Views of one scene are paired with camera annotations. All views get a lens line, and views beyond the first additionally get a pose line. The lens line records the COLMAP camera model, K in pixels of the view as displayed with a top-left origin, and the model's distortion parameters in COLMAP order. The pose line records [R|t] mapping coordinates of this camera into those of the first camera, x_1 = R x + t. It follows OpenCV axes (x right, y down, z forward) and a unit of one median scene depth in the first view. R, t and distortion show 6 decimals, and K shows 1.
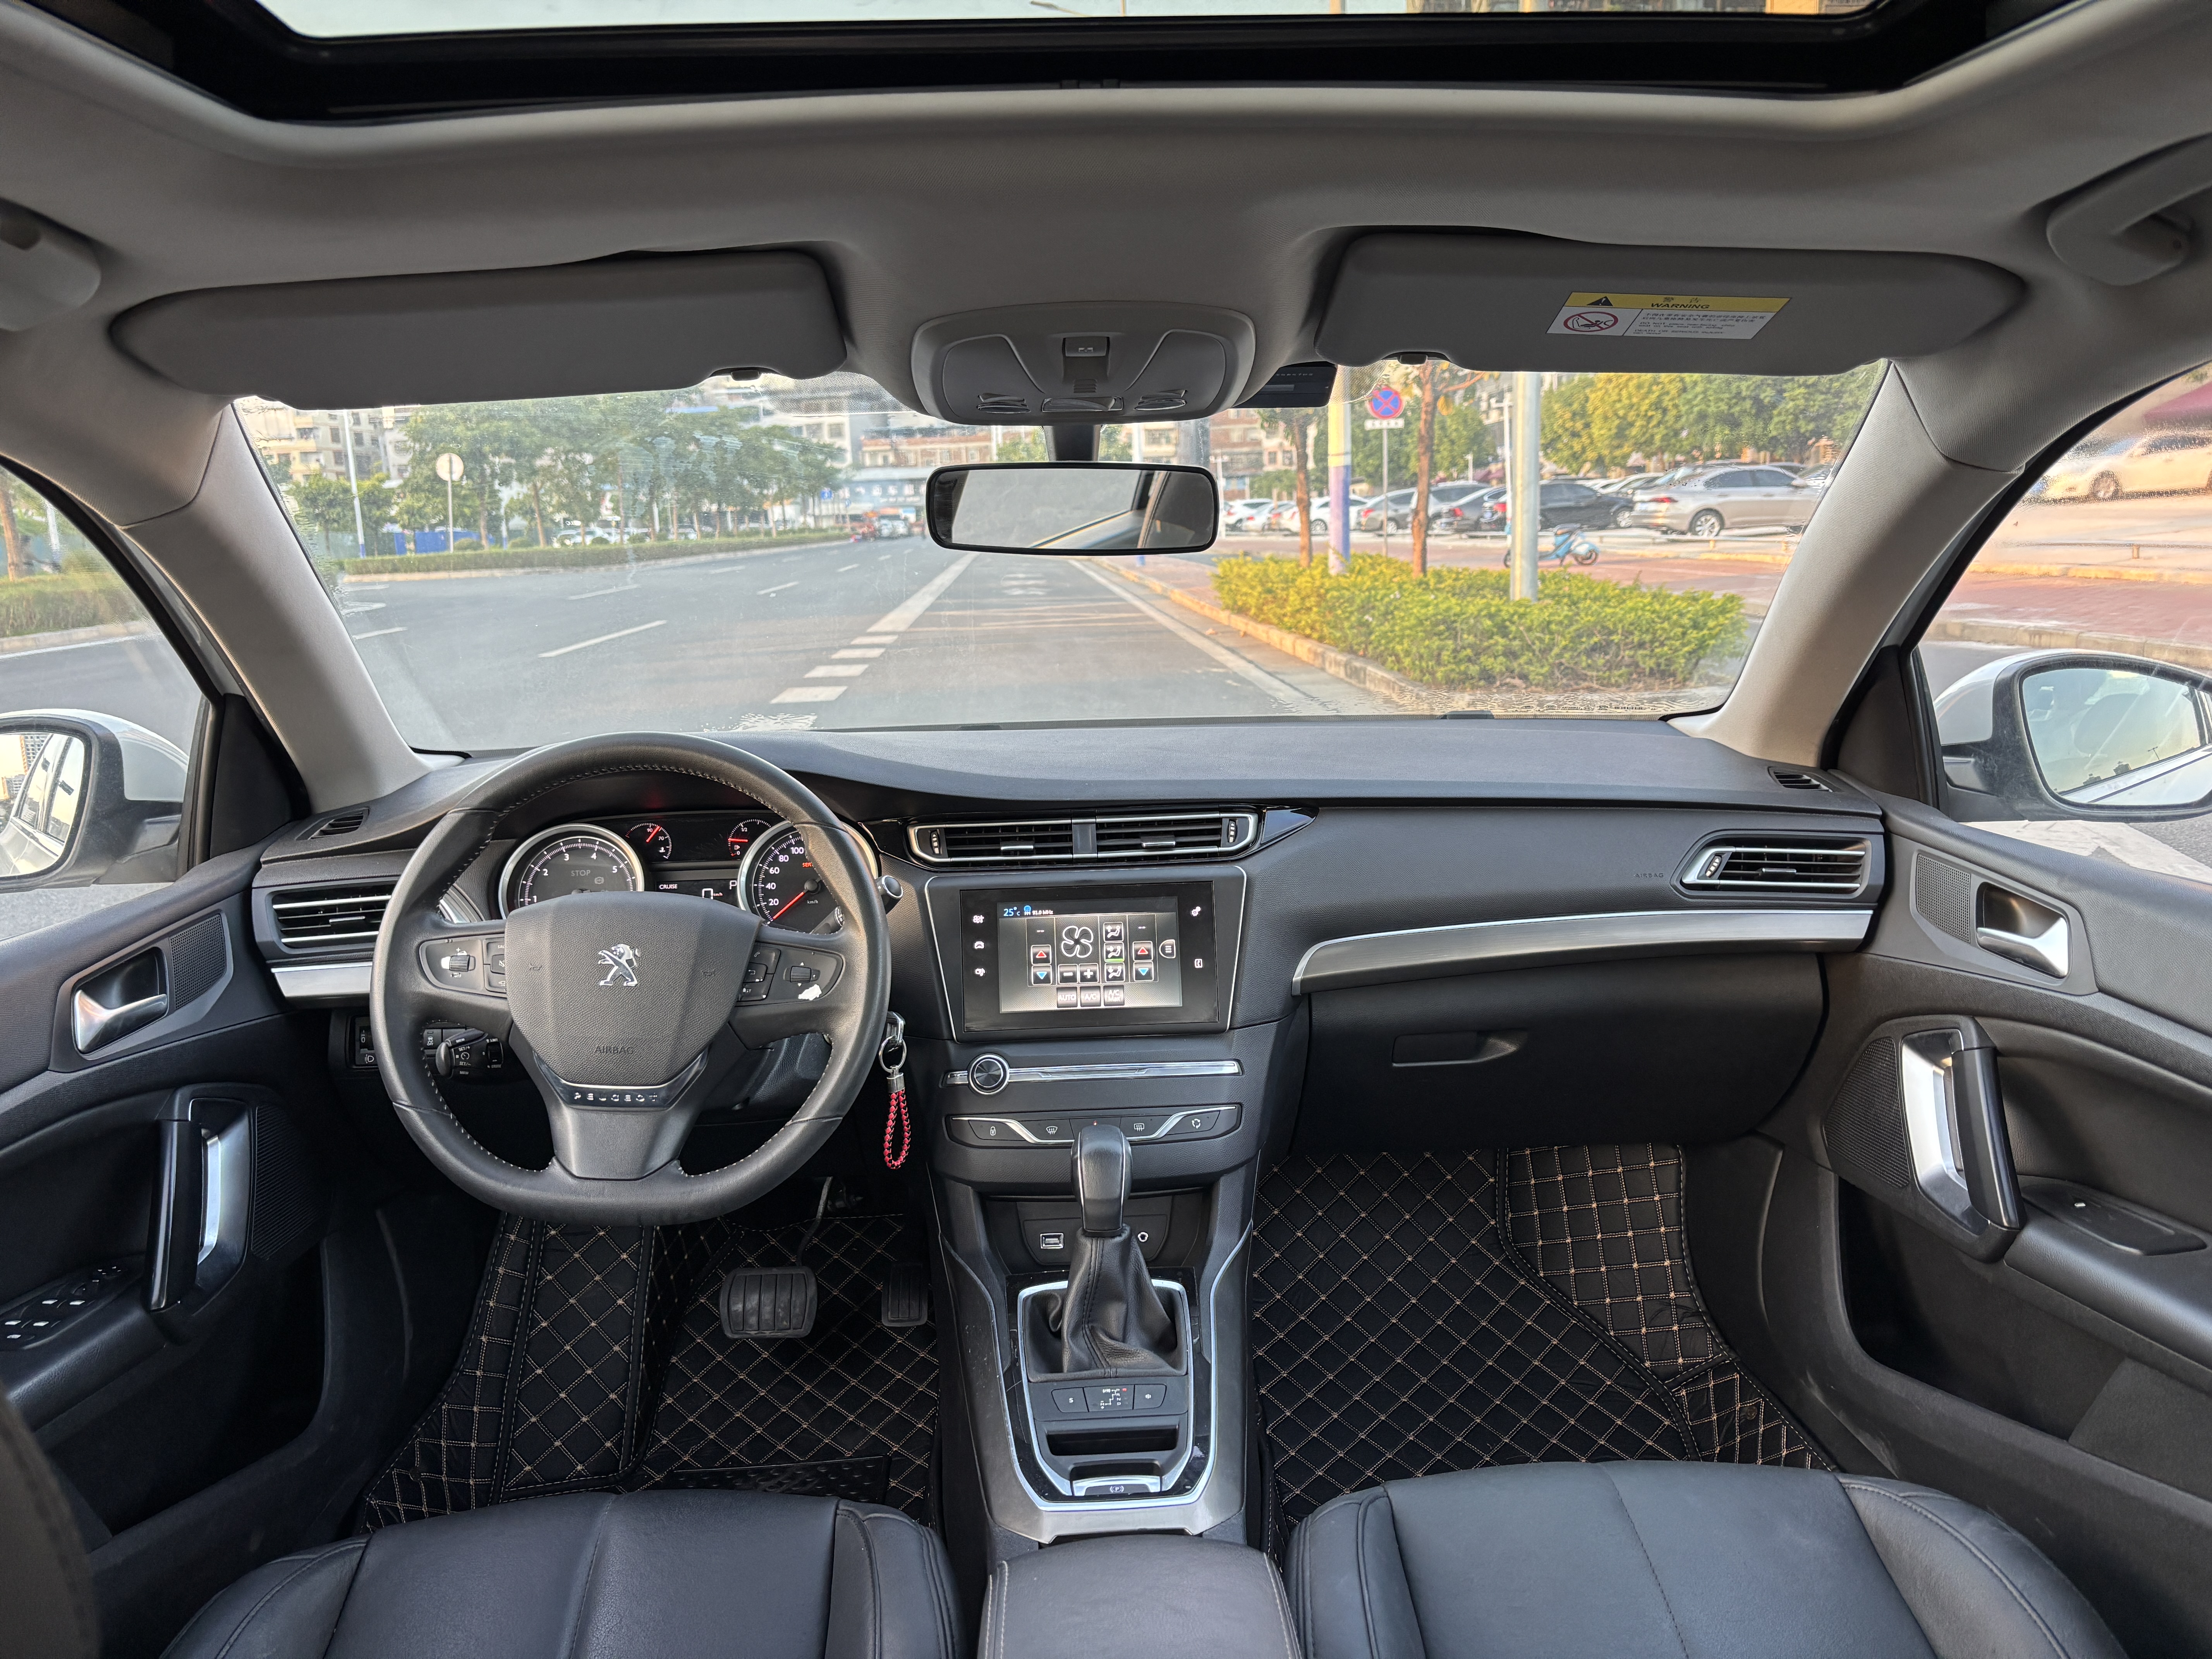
lens RADIAL K [[1687.4, 0, 1106.0], [0, 1687.4, 829.5], [0, 0, 1]] dist [-0.001371, -0.008980]
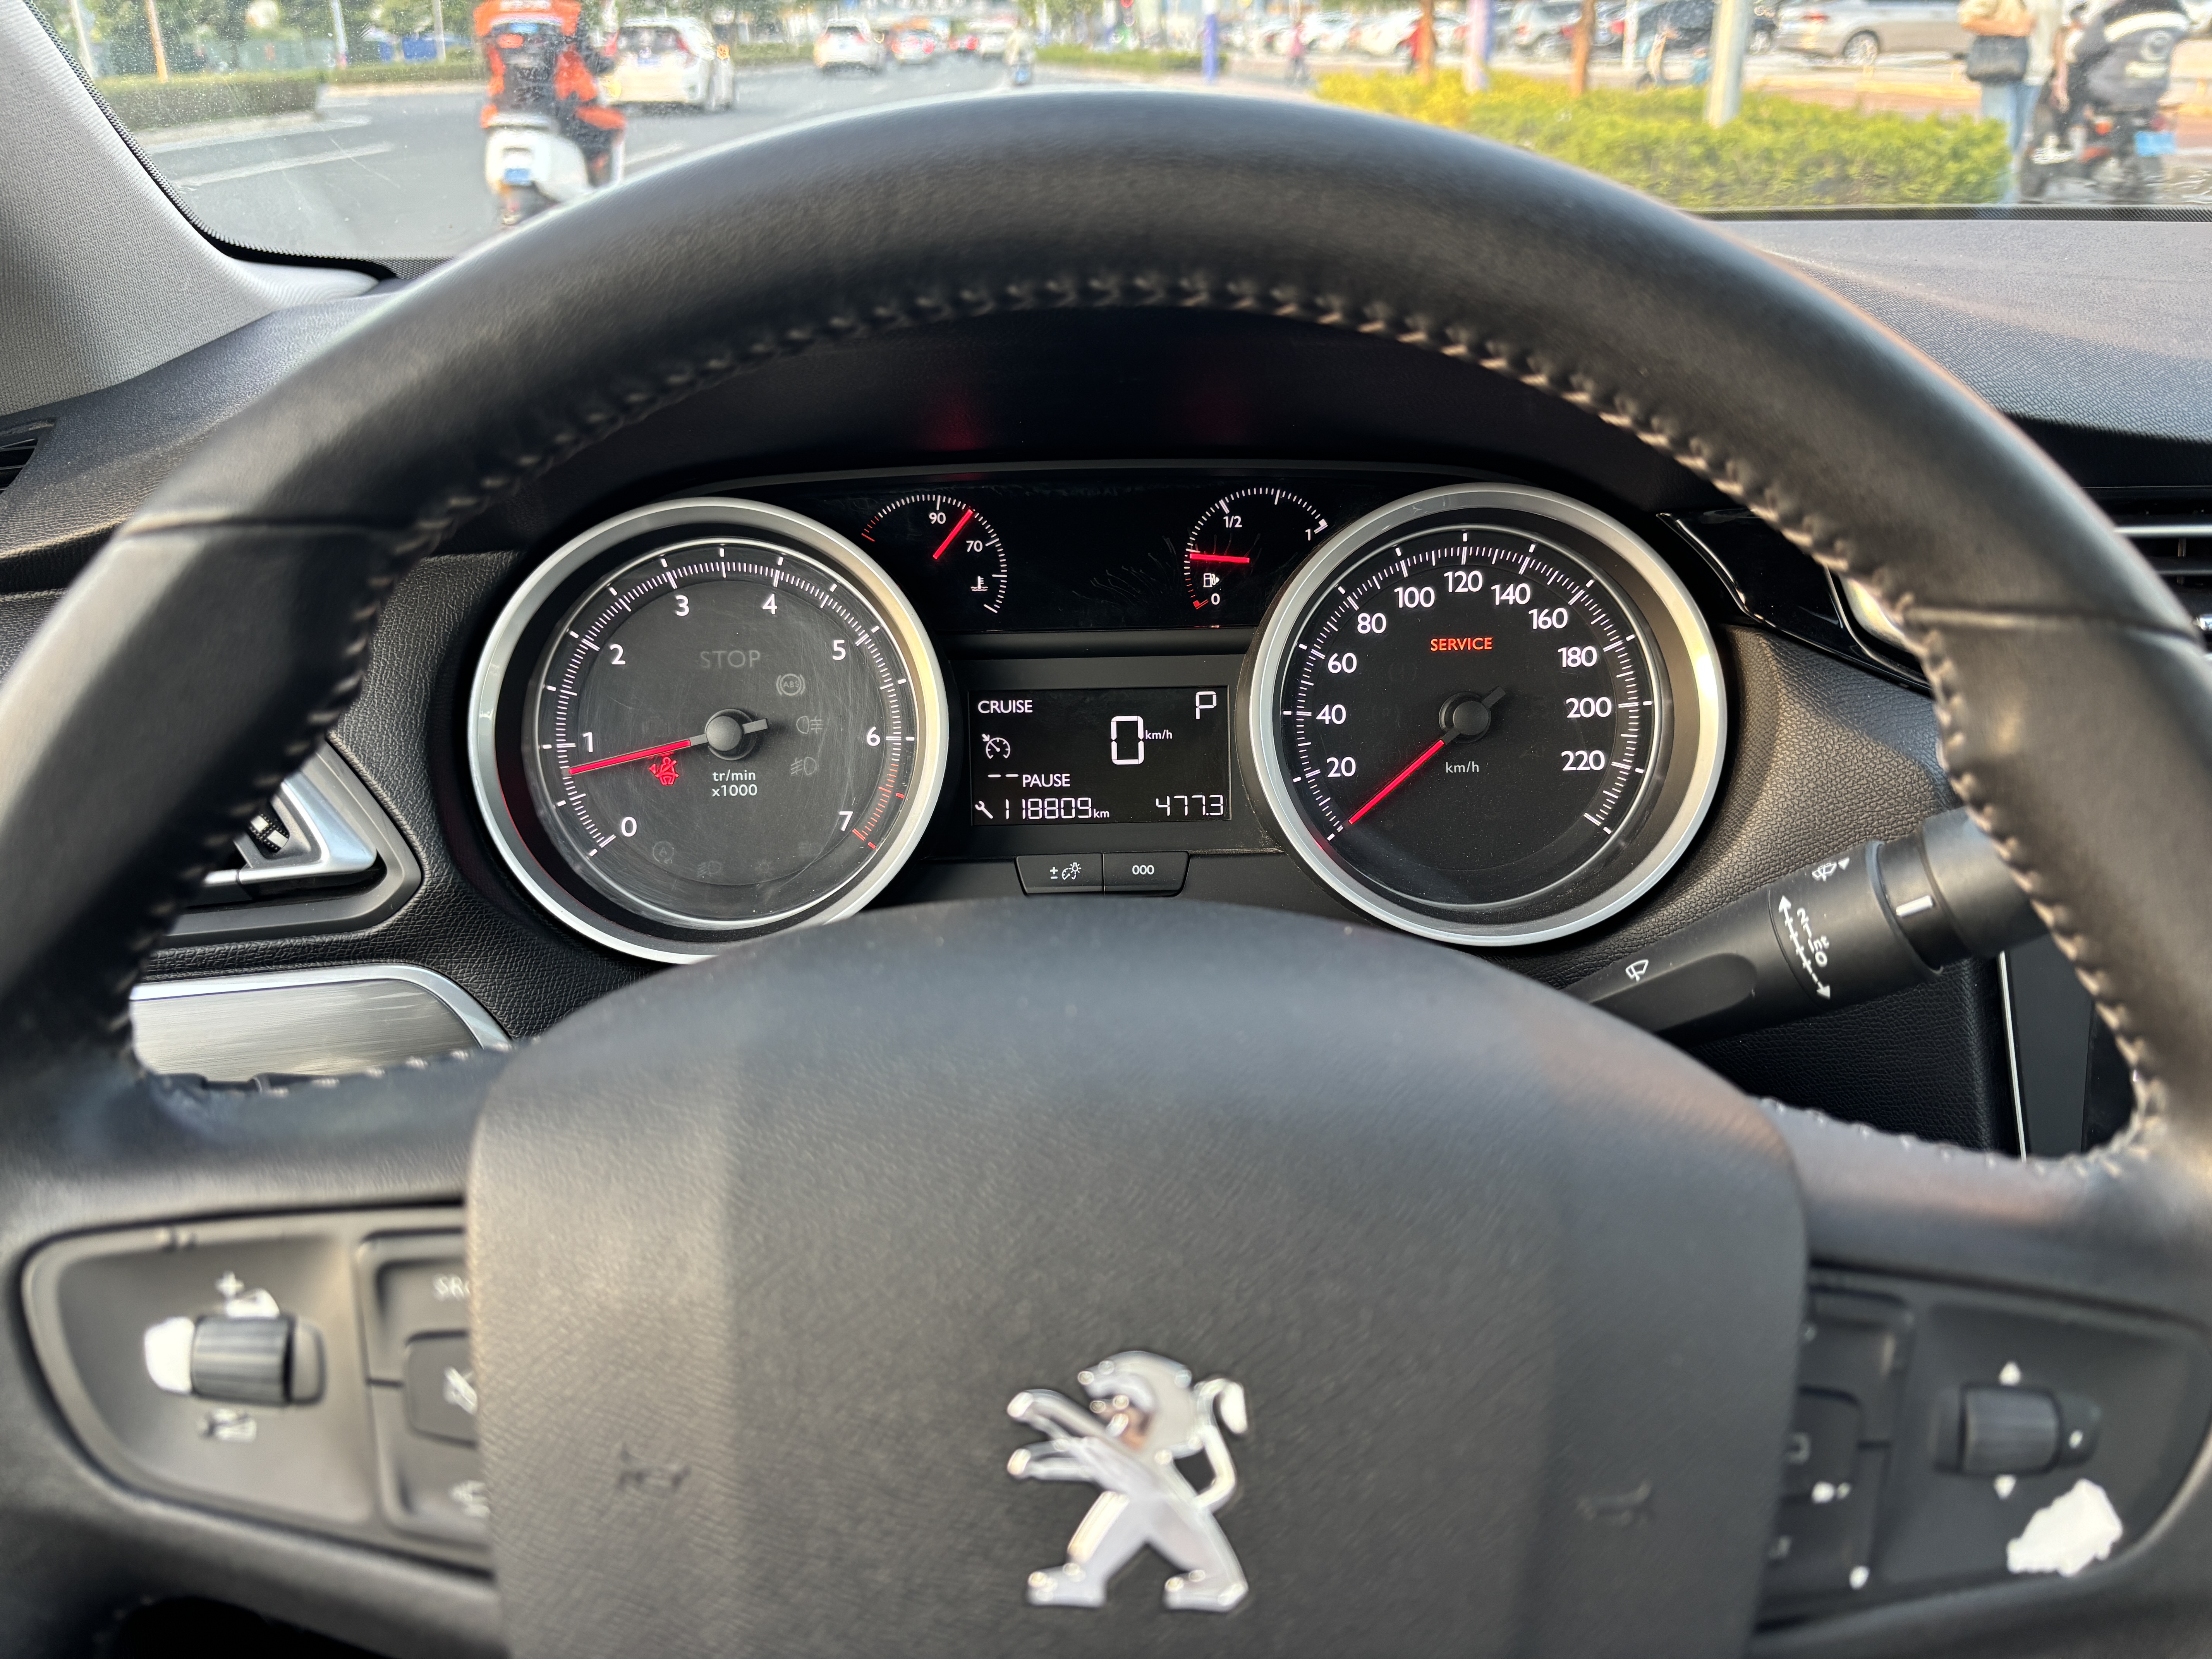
lens RADIAL K [[1687.4, 0, 1106.0], [0, 1687.4, 829.5], [0, 0, 1]] dist [-0.001371, -0.008980]
pose [[0.999626, 0.022881, -0.014968, -0.039539], [-0.018368, 0.967485, 0.252262, -0.003839], [0.020254, -0.251893, 0.967543, 0.115771]]
